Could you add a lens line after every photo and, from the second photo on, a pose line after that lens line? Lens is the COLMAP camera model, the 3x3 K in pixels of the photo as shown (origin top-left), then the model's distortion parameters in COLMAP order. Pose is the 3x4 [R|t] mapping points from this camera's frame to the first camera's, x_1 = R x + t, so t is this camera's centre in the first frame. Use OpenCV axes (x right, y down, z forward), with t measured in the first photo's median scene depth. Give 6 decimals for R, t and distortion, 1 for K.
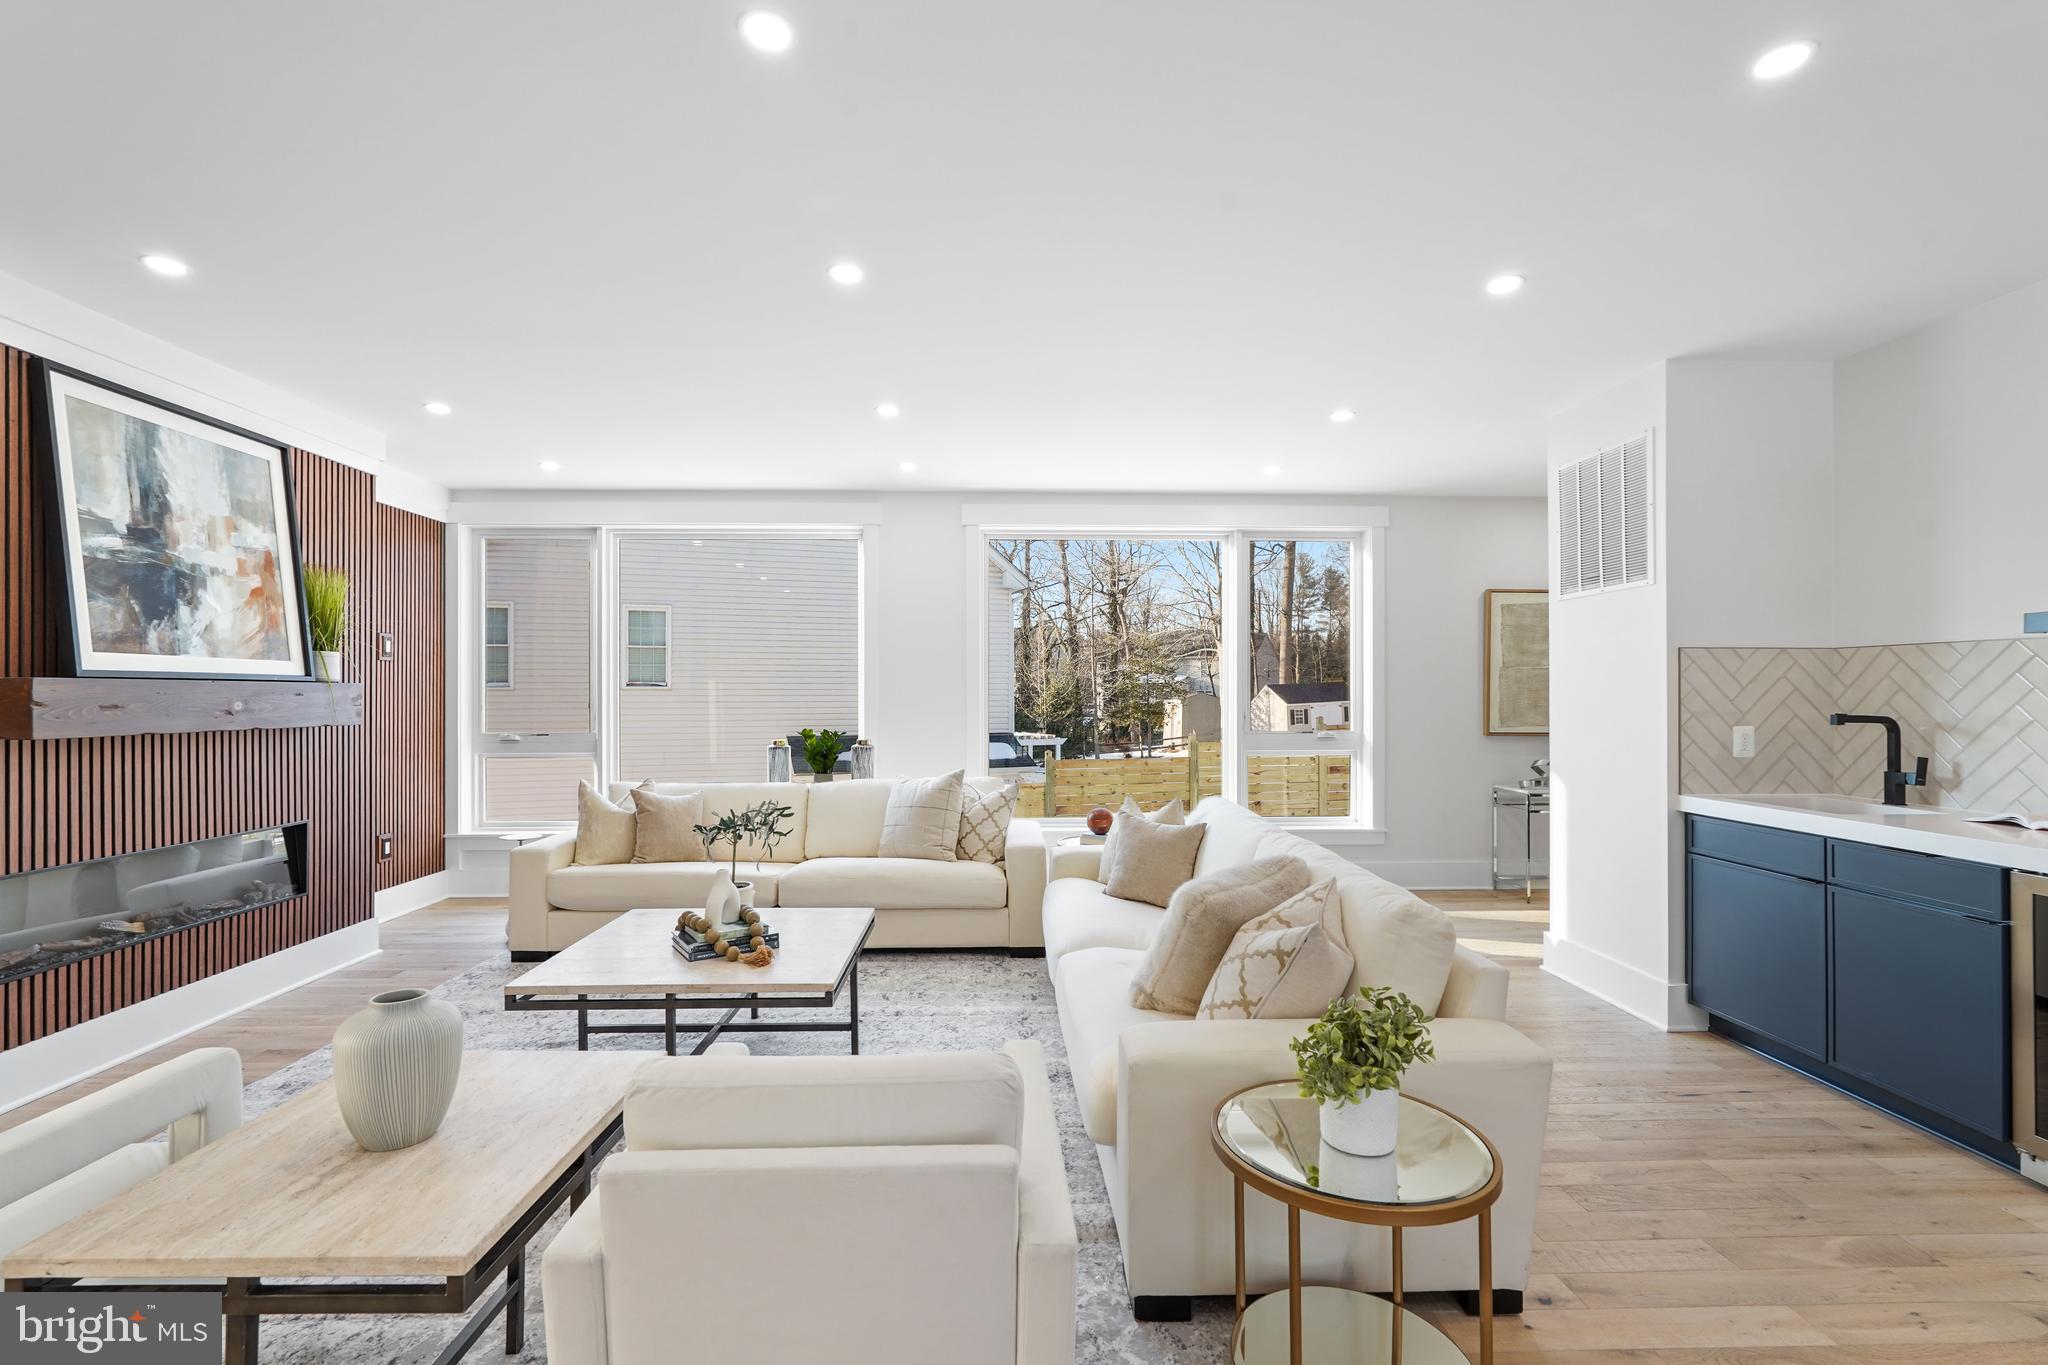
lens RADIAL K [[919.2, 0, 1013.1], [0, 919.2, 696.8], [0, 0, 1]] dist [-0.004239, 0.006173]
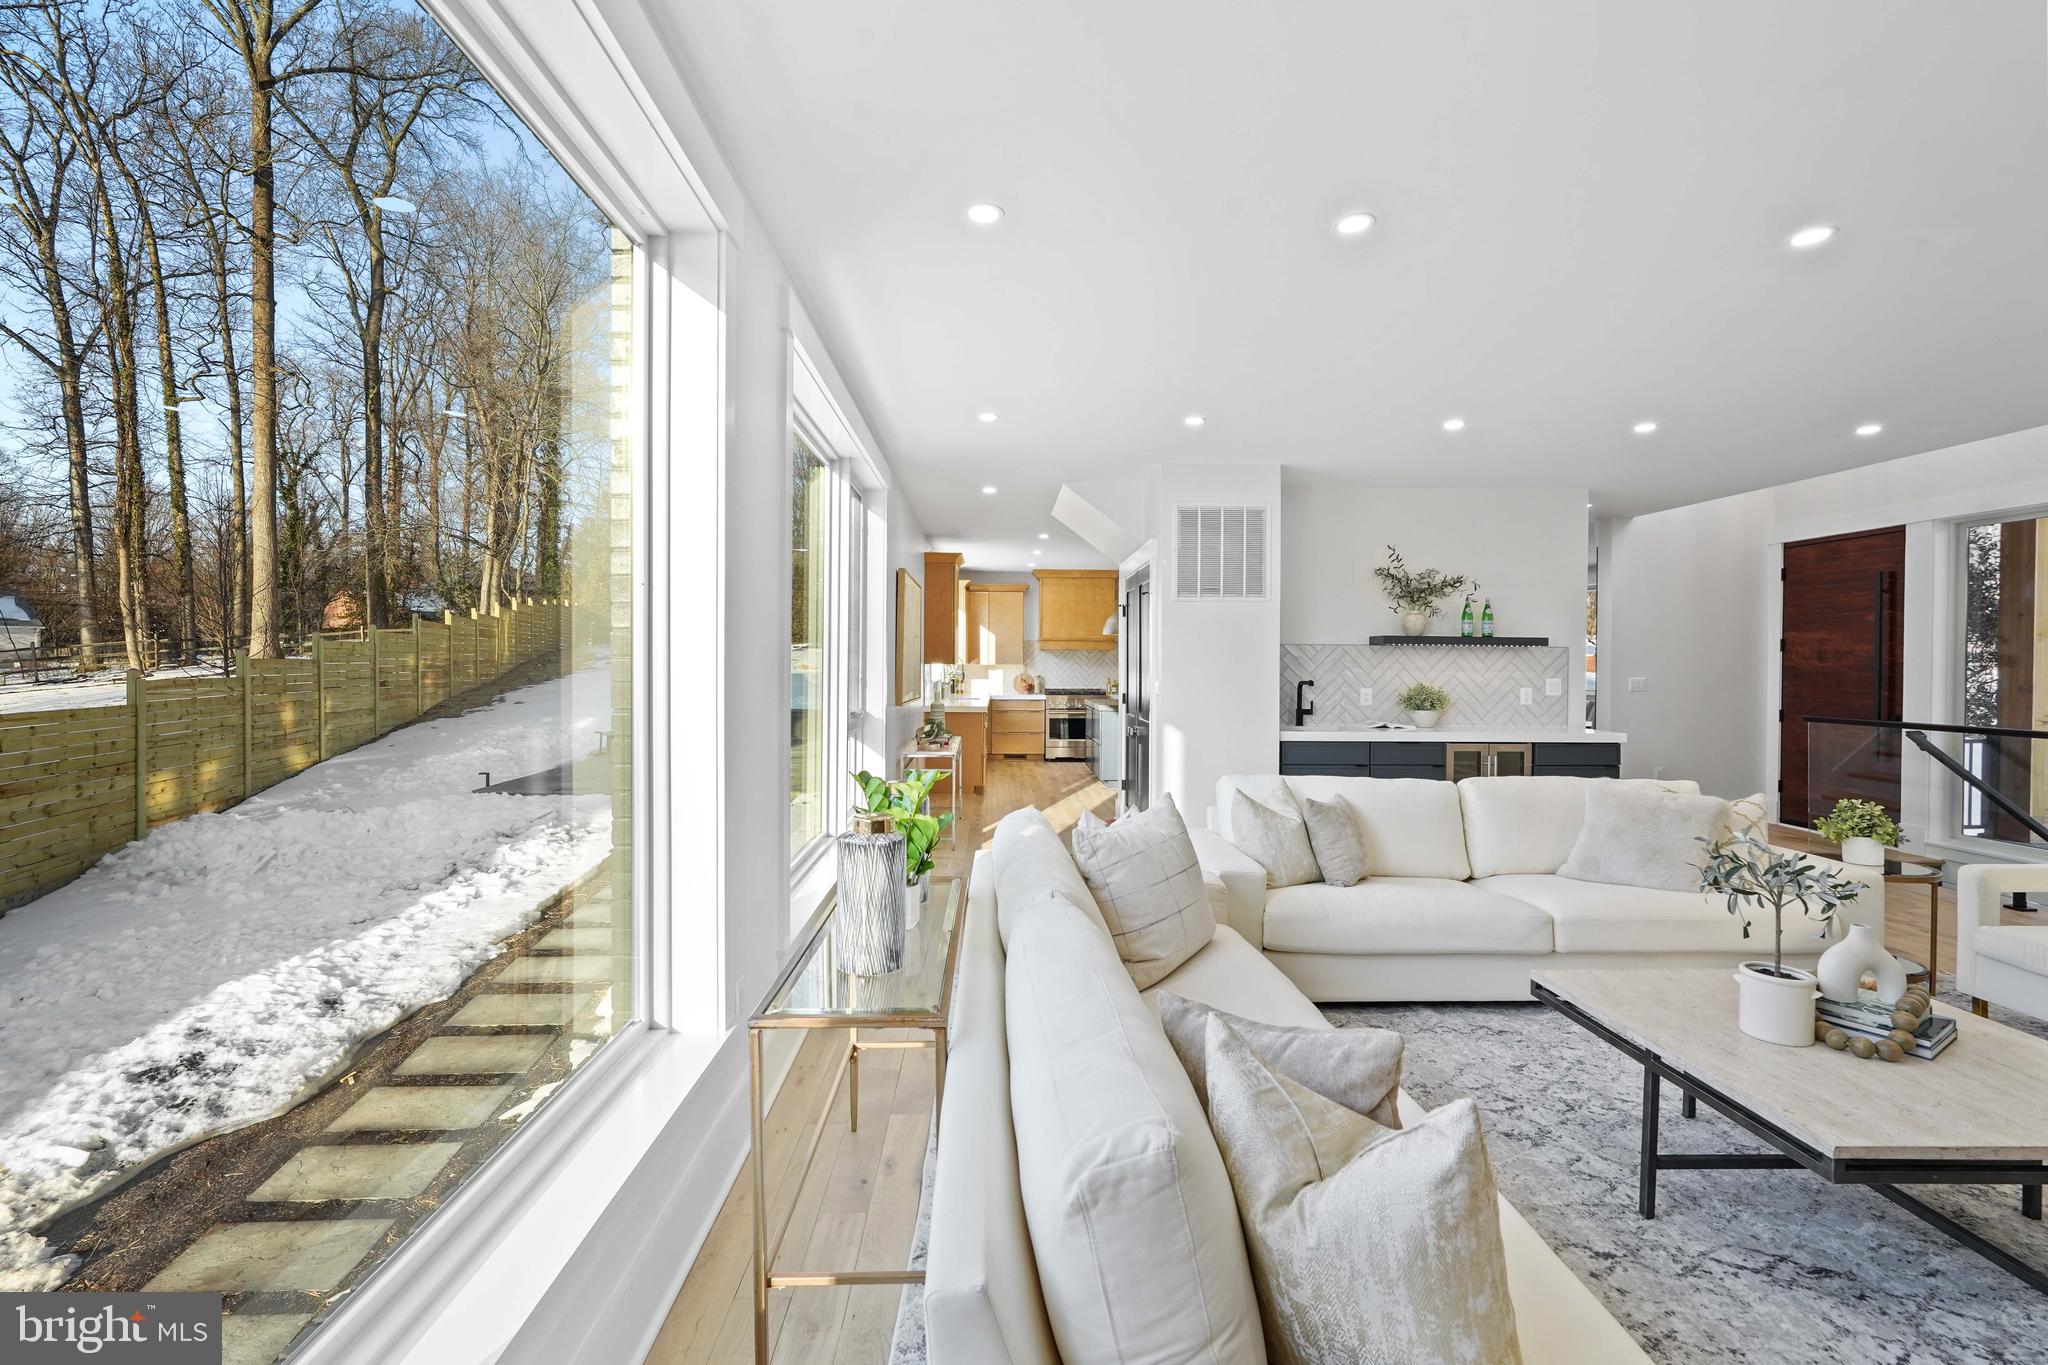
lens RADIAL K [[919.2, 0, 1029.5], [0, 919.2, 672.3], [0, 0, 1]] dist [-0.004239, 0.006173]
pose [[-0.009711, -0.008353, 0.999918, -1.029451], [-0.002414, 0.999962, 0.008329, -0.013385], [-0.999950, -0.002333, -0.009730, 1.655603]]
